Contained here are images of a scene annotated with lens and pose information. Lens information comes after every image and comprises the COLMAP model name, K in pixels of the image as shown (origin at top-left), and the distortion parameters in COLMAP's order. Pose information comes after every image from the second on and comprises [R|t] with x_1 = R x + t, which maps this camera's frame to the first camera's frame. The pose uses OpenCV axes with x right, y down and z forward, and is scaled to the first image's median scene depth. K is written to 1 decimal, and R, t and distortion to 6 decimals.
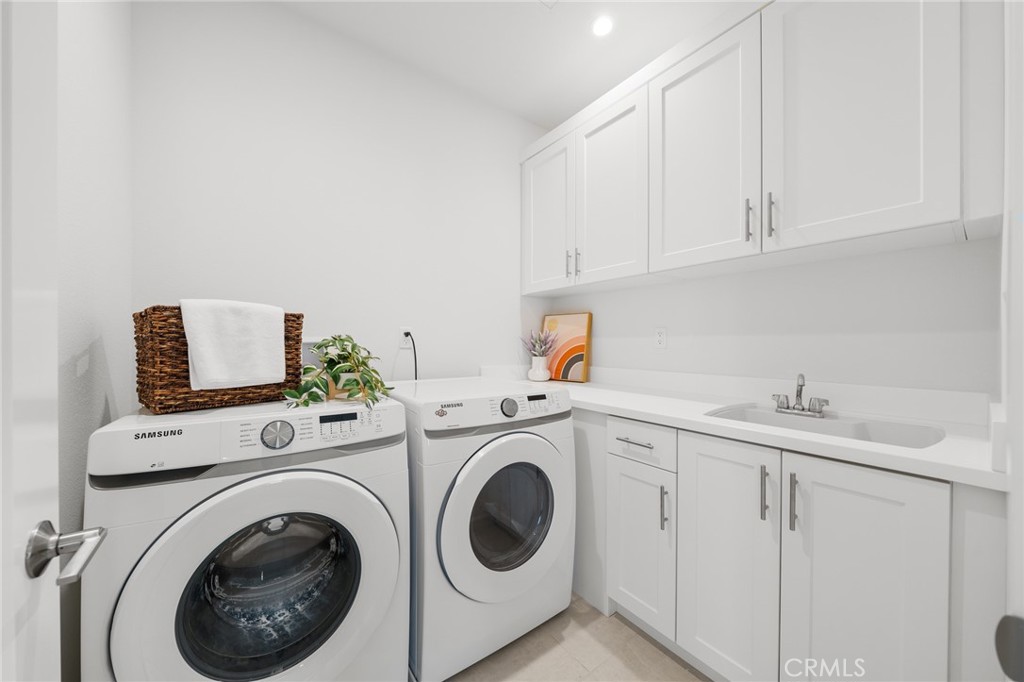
lens RADIAL K [[354.9, 0, 506.3], [0, 354.9, 348.6], [0, 0, 1]] dist [-0.001791, -0.000061]
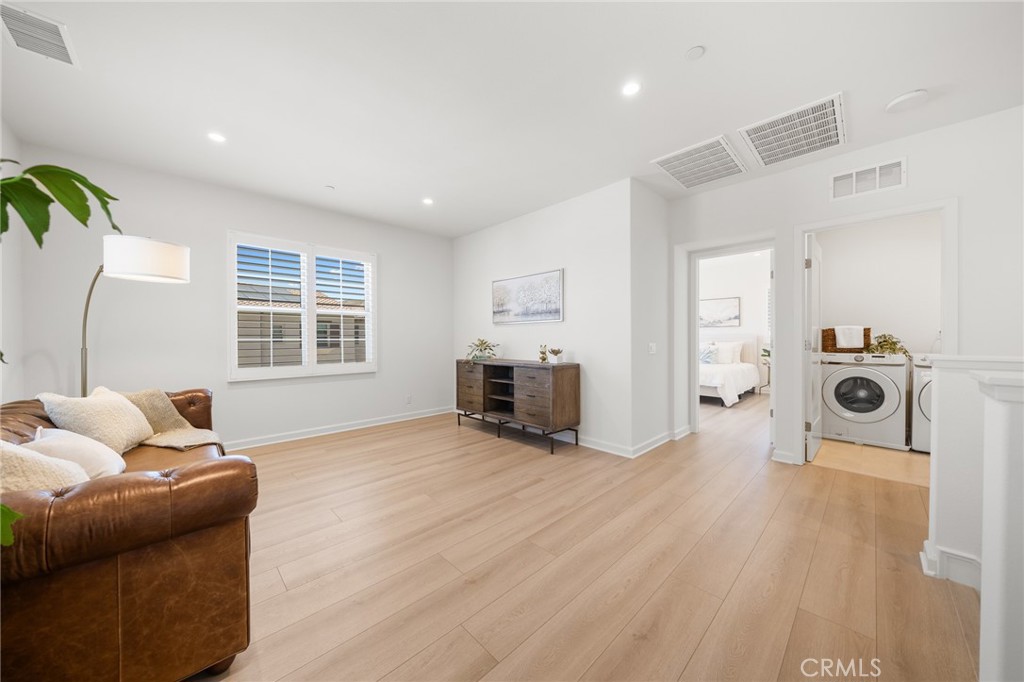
lens RADIAL K [[350.2, 0, 509.9], [0, 350.2, 339.7], [0, 0, 1]] dist [-0.004608, -0.000424]
pose [[0.135457, 0.004636, -0.990772, 2.193172], [-0.002790, 0.999987, 0.004297, 0.009238], [0.990779, 0.002182, 0.135468, -2.780782]]
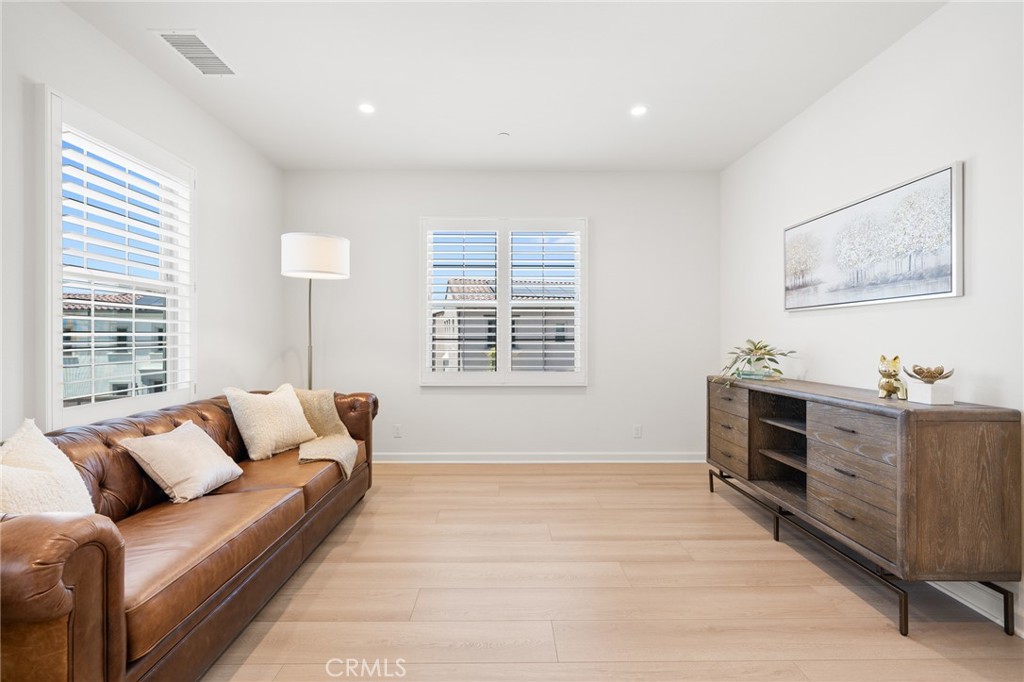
lens RADIAL K [[437.6, 0, 507.5], [0, 437.6, 337.6], [0, 0, 1]] dist [0.001465, -0.000919]
pose [[-0.578577, -0.000578, -0.815627, 1.272153], [-0.005834, 0.999977, 0.003430, 0.003068], [0.815607, 0.006743, -0.578567, -2.267888]]
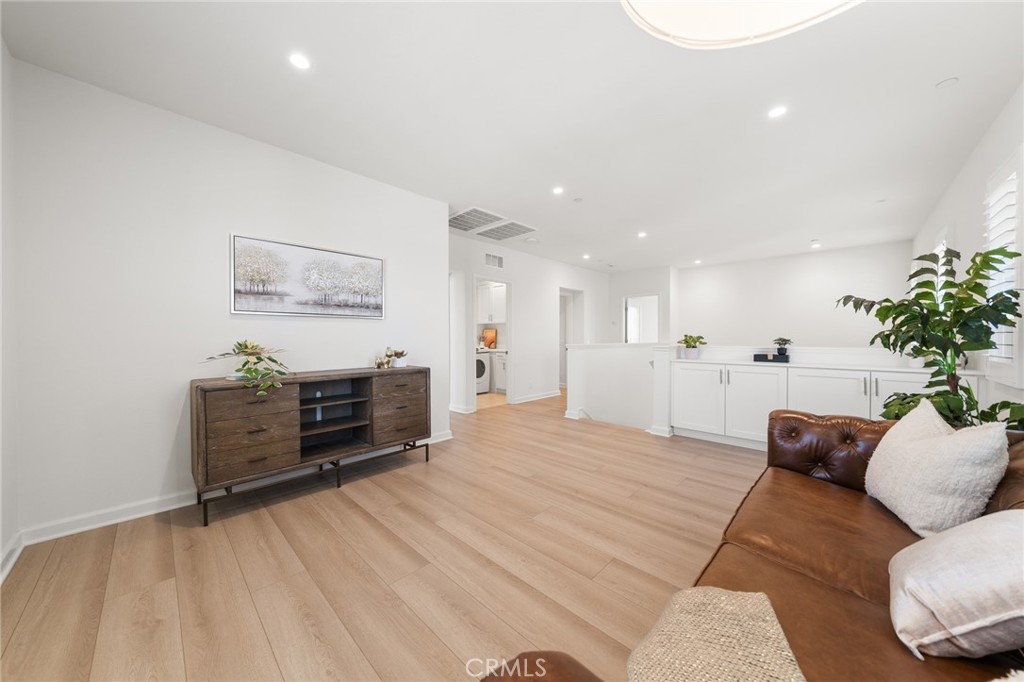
lens RADIAL K [[350.2, 0, 506.8], [0, 350.2, 343.1], [0, 0, 1]] dist [-0.004608, -0.000424]
pose [[0.985542, -0.002864, 0.169409, -0.503381], [0.001555, 0.999968, 0.007860, 0.021639], [-0.169426, -0.007482, 0.985515, -4.858815]]
